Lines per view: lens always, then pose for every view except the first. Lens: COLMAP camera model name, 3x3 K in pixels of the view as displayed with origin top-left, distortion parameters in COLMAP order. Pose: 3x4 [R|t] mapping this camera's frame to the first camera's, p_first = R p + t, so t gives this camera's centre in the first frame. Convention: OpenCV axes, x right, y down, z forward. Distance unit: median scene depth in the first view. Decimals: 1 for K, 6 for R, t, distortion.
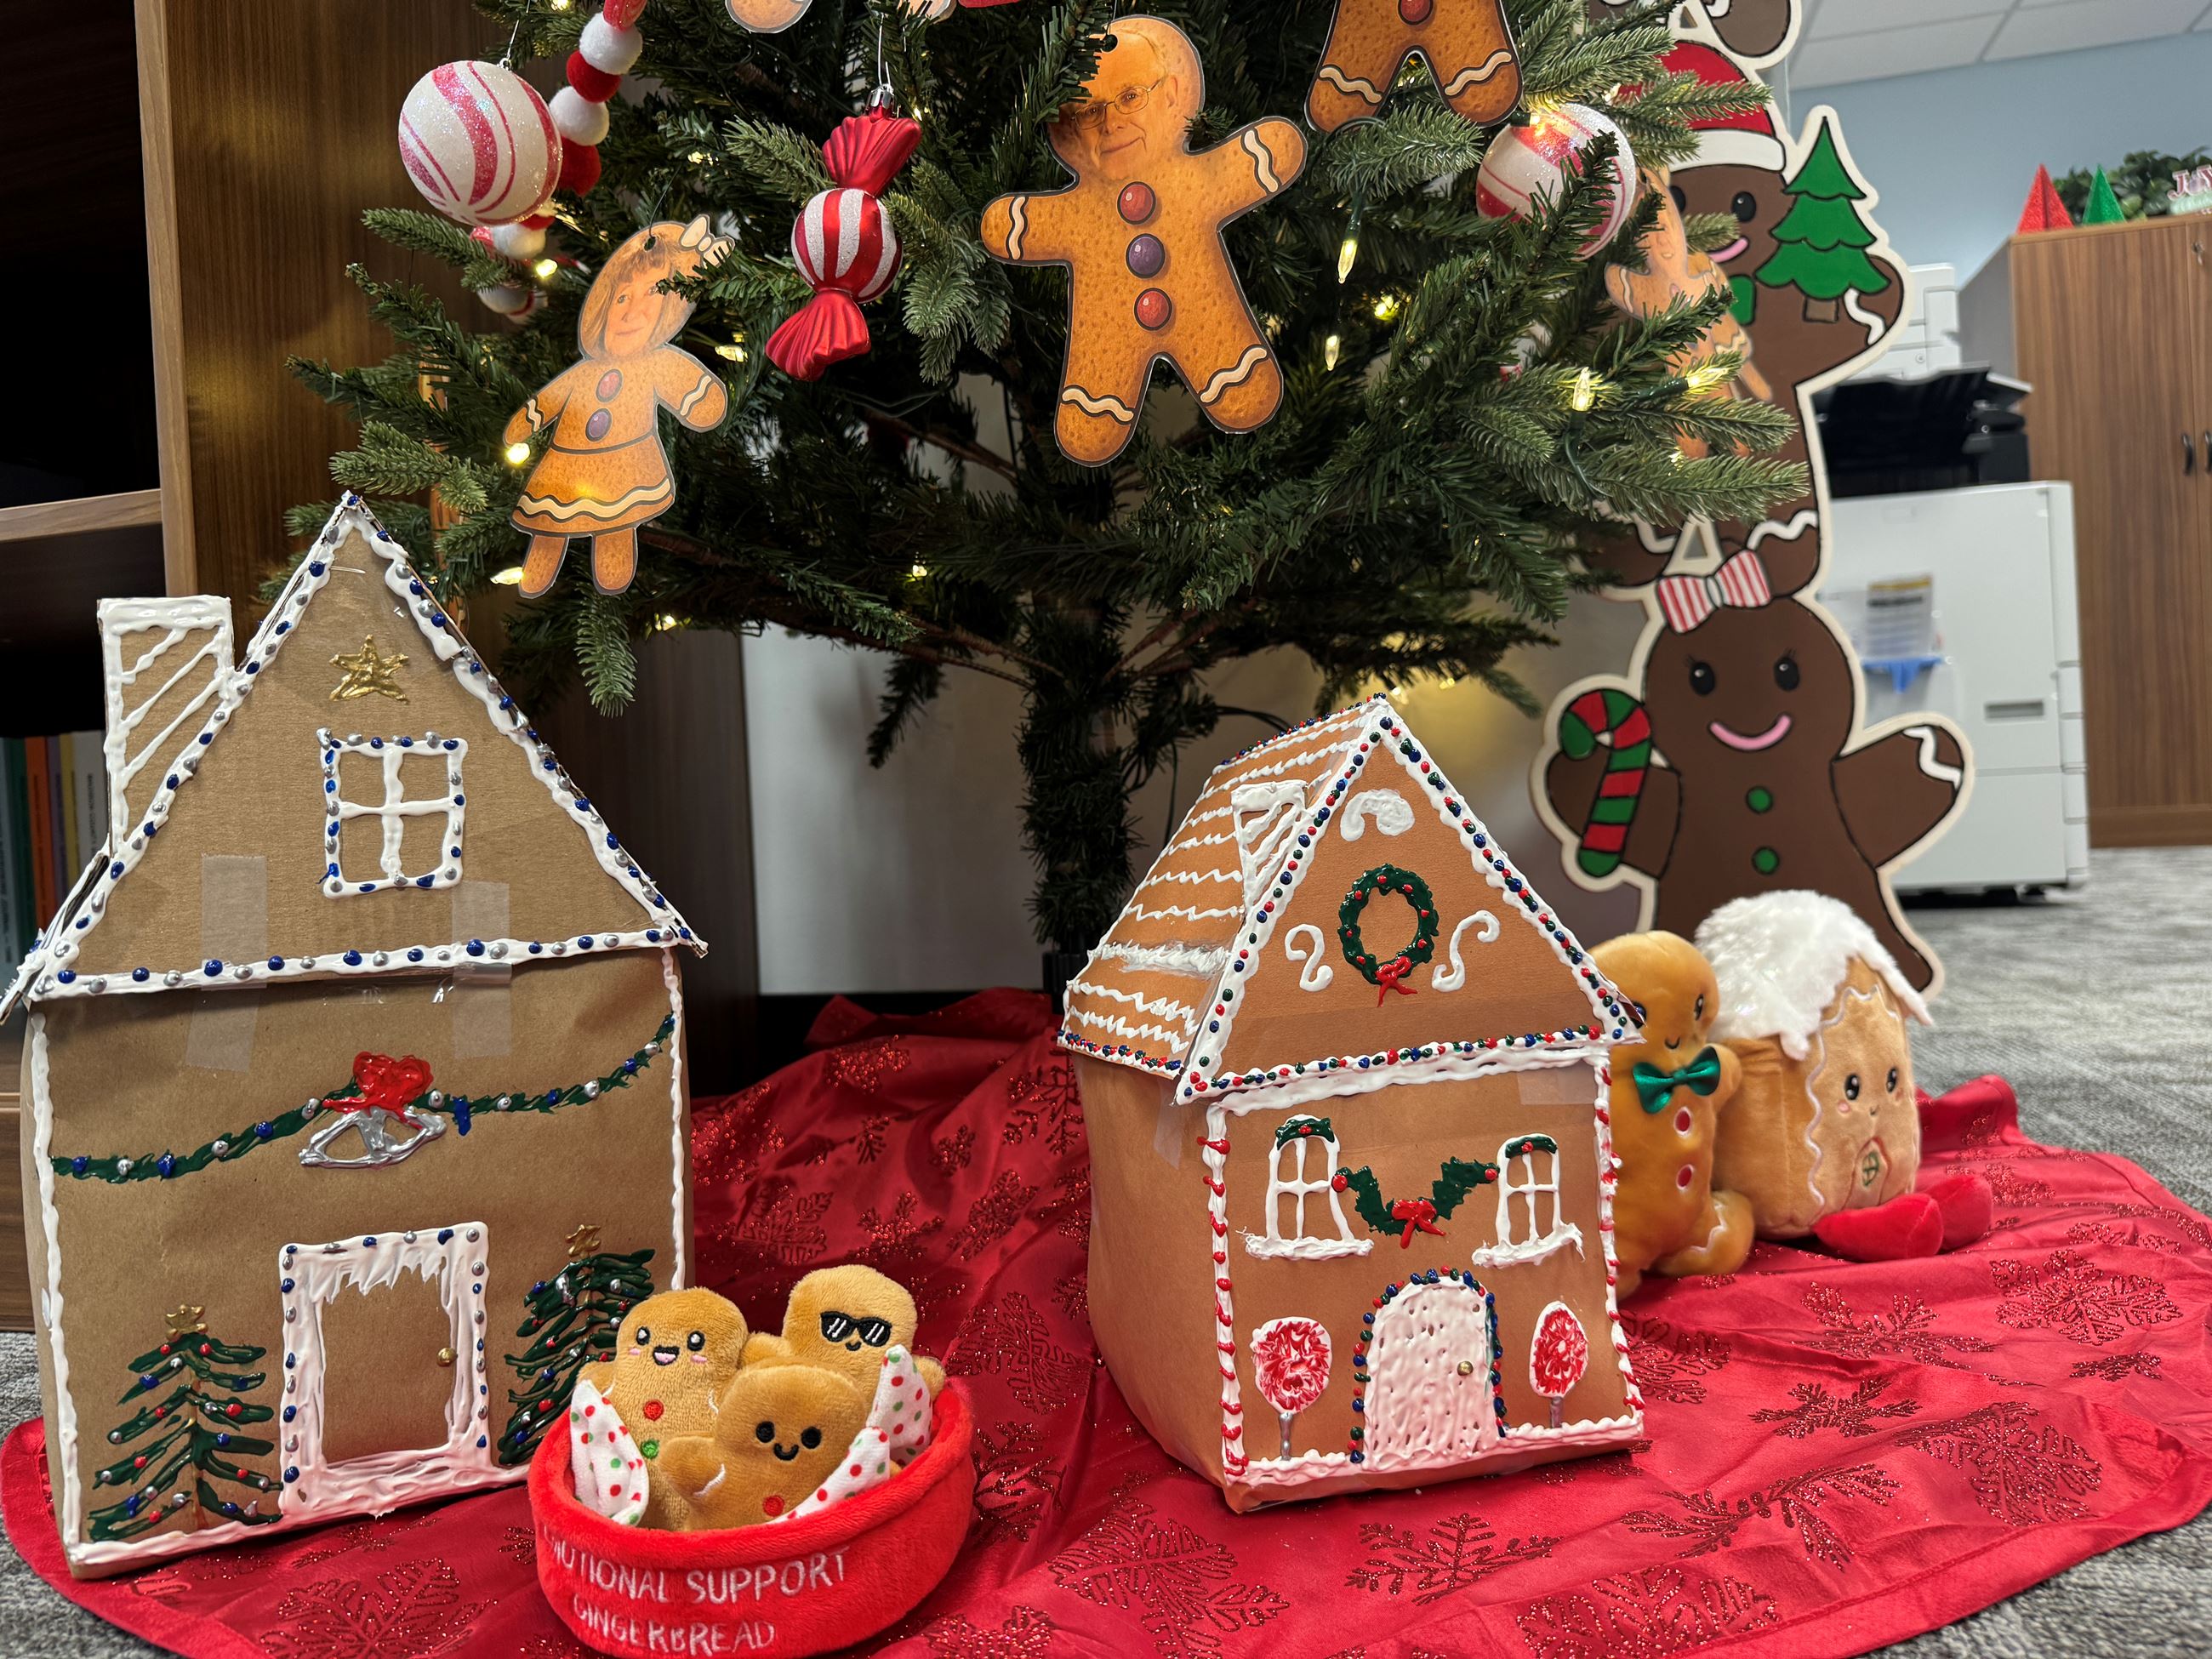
lens RADIAL K [[1567.7, 0, 1106.0], [0, 1567.7, 829.5], [0, 0, 1]] dist [0.096145, -0.185268]
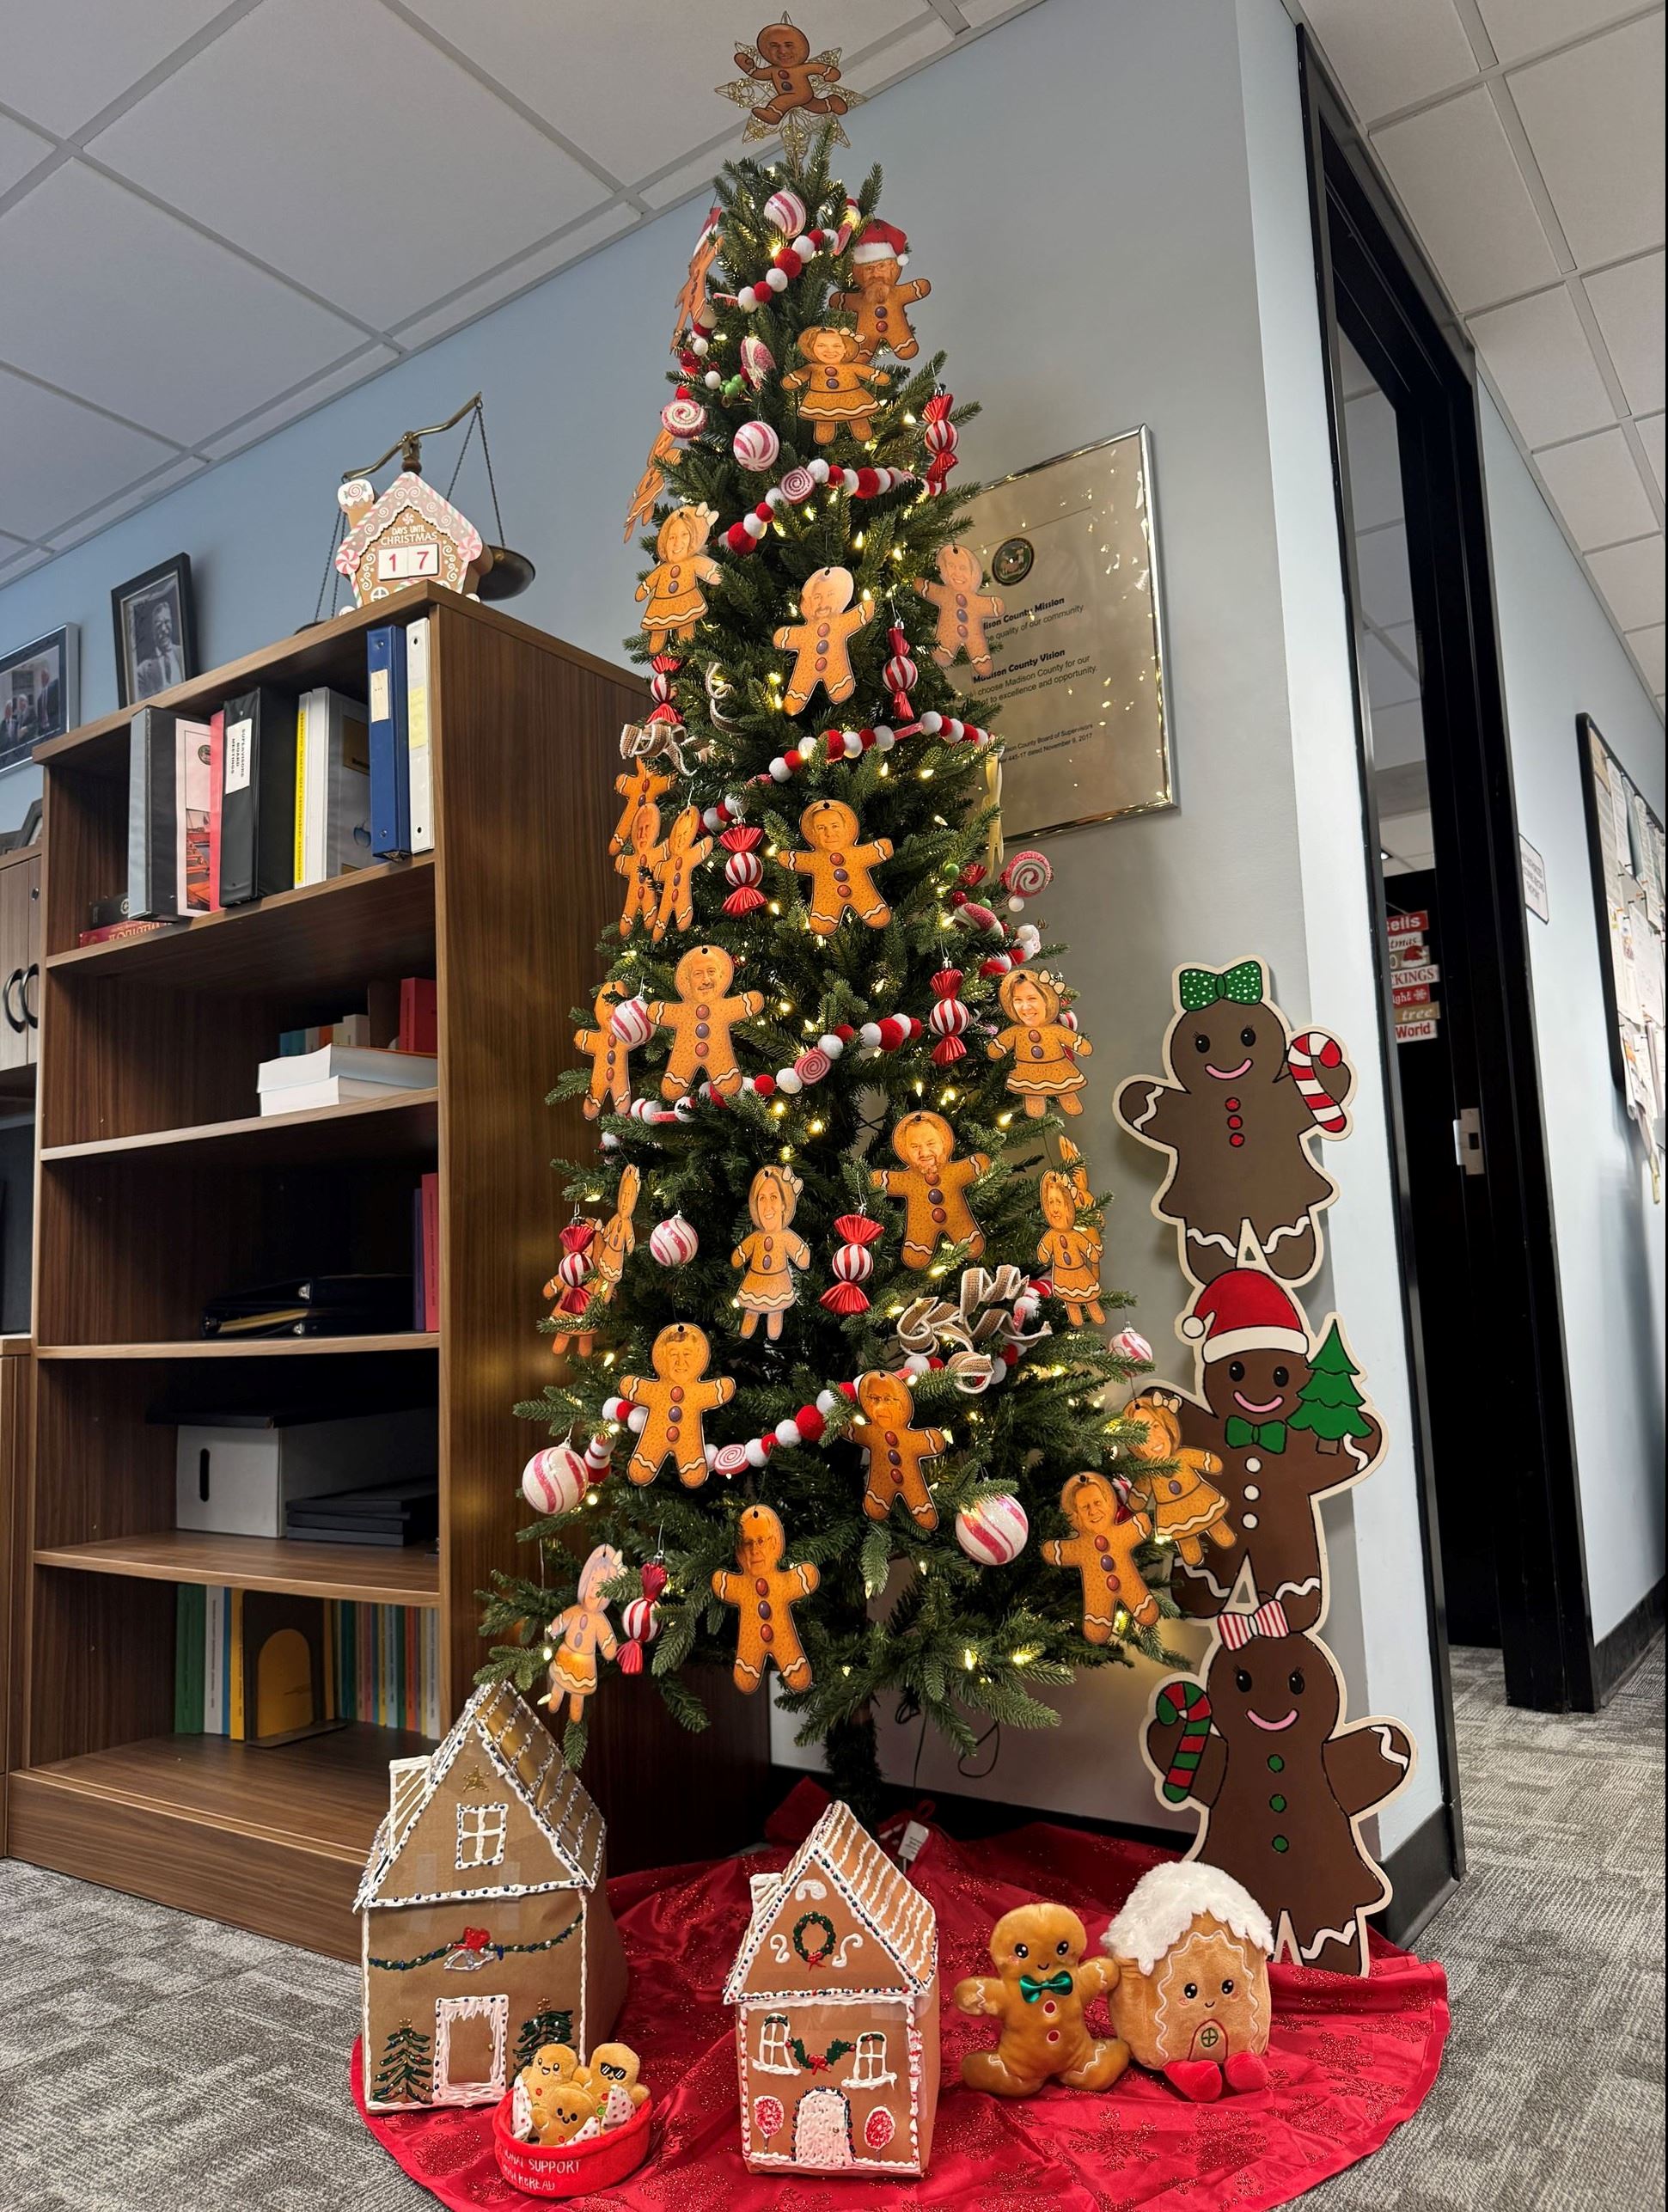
lens RADIAL K [[1599.0, 0, 834.0], [0, 1599.0, 1106.0], [0, 0, 1]] dist [-0.005394, -0.002758]
pose [[0.932592, -0.031598, -0.359547, 1.151475], [-0.012681, 0.992677, -0.120132, -0.937539], [0.360710, 0.116594, 0.925362, -1.479492]]
